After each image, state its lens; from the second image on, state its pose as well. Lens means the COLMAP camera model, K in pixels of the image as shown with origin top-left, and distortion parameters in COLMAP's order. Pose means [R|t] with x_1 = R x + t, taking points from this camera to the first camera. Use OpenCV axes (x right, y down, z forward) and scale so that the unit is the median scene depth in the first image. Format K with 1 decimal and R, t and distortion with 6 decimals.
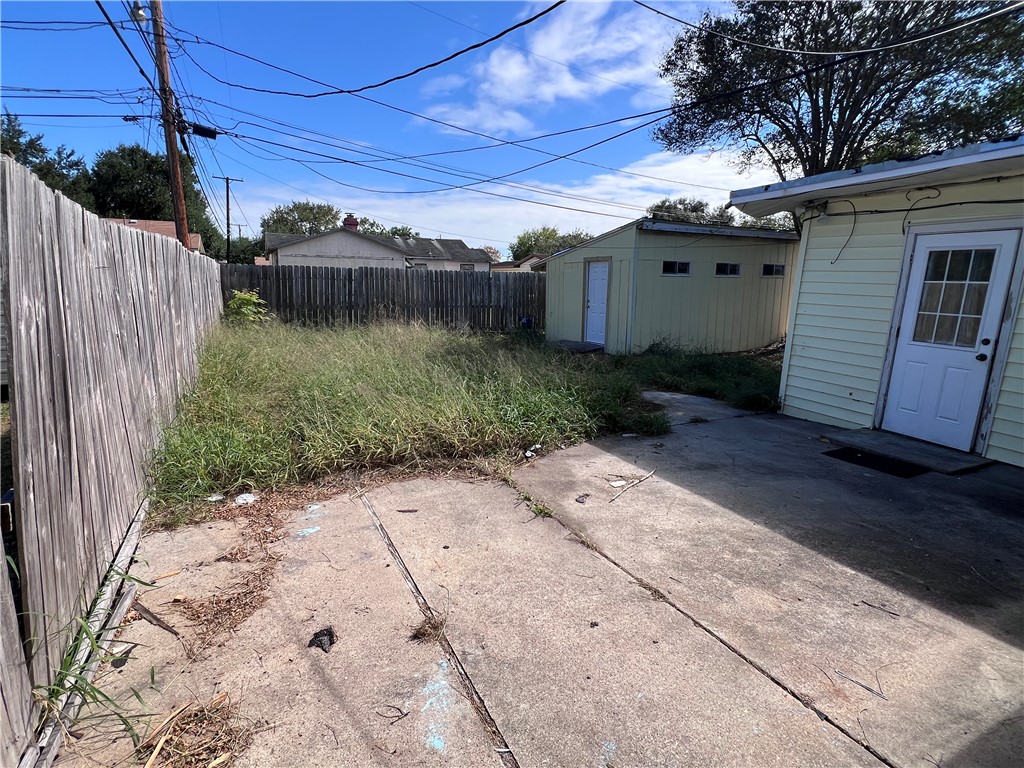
lens RADIAL K [[511.6, 0, 512.9], [0, 511.6, 383.4], [0, 0, 1]] dist [-0.000360, 0.000210]
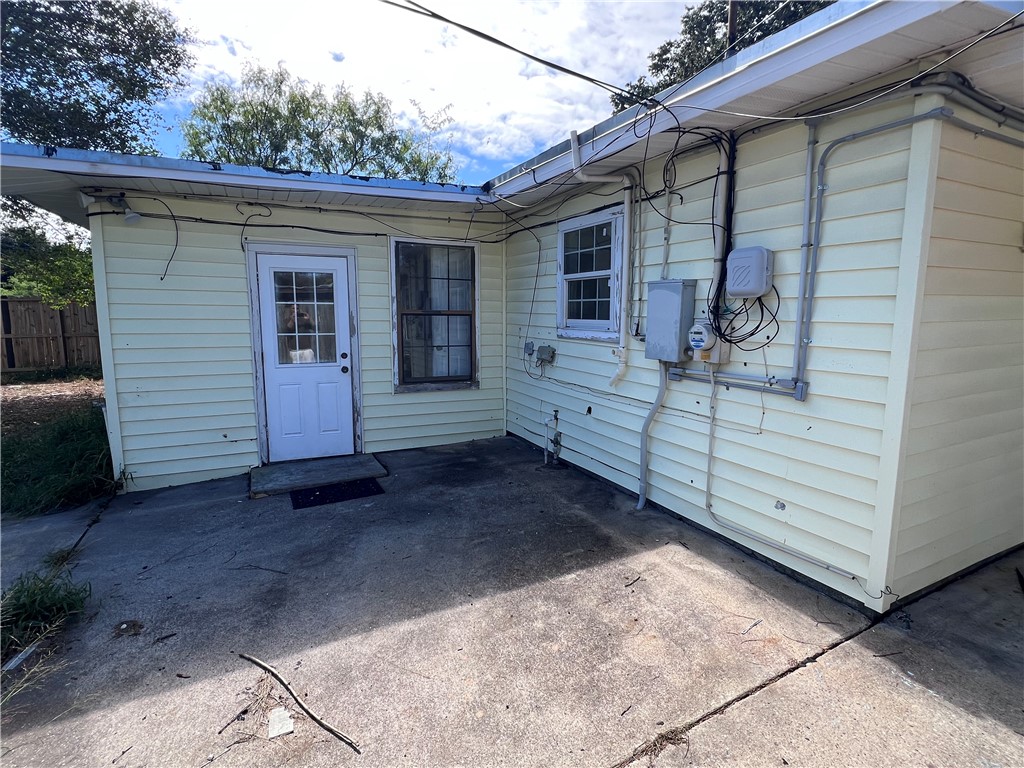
lens RADIAL K [[511.6, 0, 512.9], [0, 511.6, 383.4], [0, 0, 1]] dist [-0.000360, 0.000210]
pose [[-0.010463, -0.164301, 0.986355, -0.179538], [0.196791, 0.966779, 0.163128, -0.121554], [-0.980390, 0.195813, 0.022218, 0.571693]]
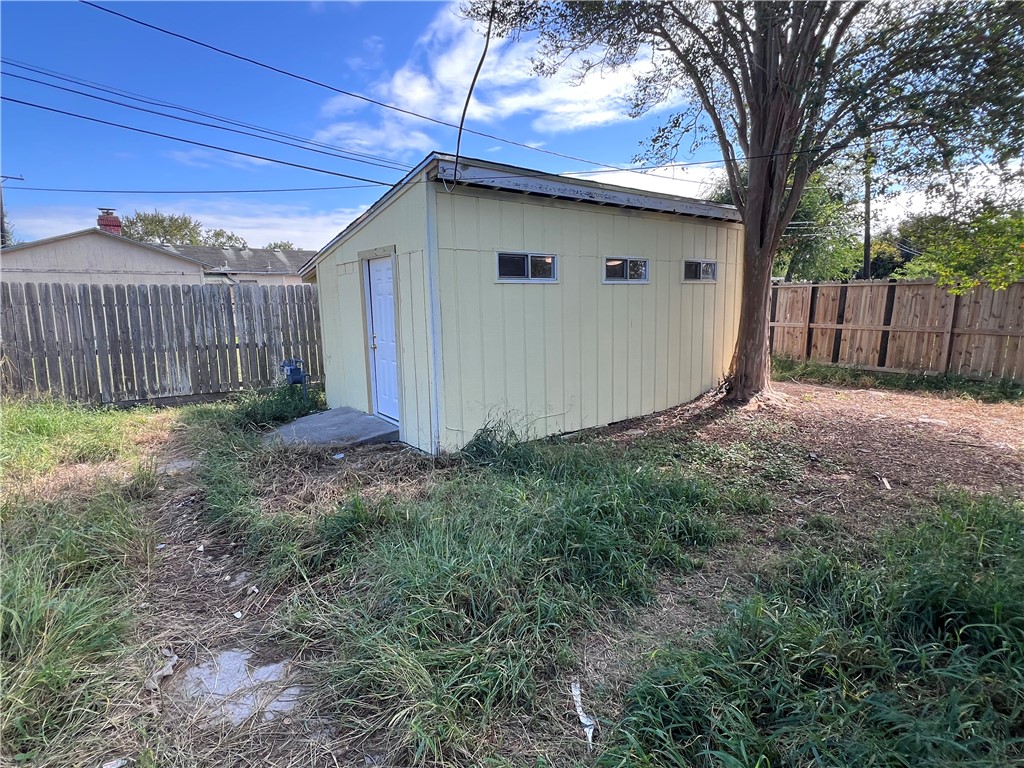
lens RADIAL K [[509.7, 0, 512.0], [0, 509.7, 384.0], [0, 0, 1]] dist [-0.001466, 0.000204]
pose [[0.985814, -0.054593, 0.158715, 0.515747], [0.059137, 0.997960, -0.024048, -0.236407], [-0.157078, 0.033093, 0.987032, 1.210038]]
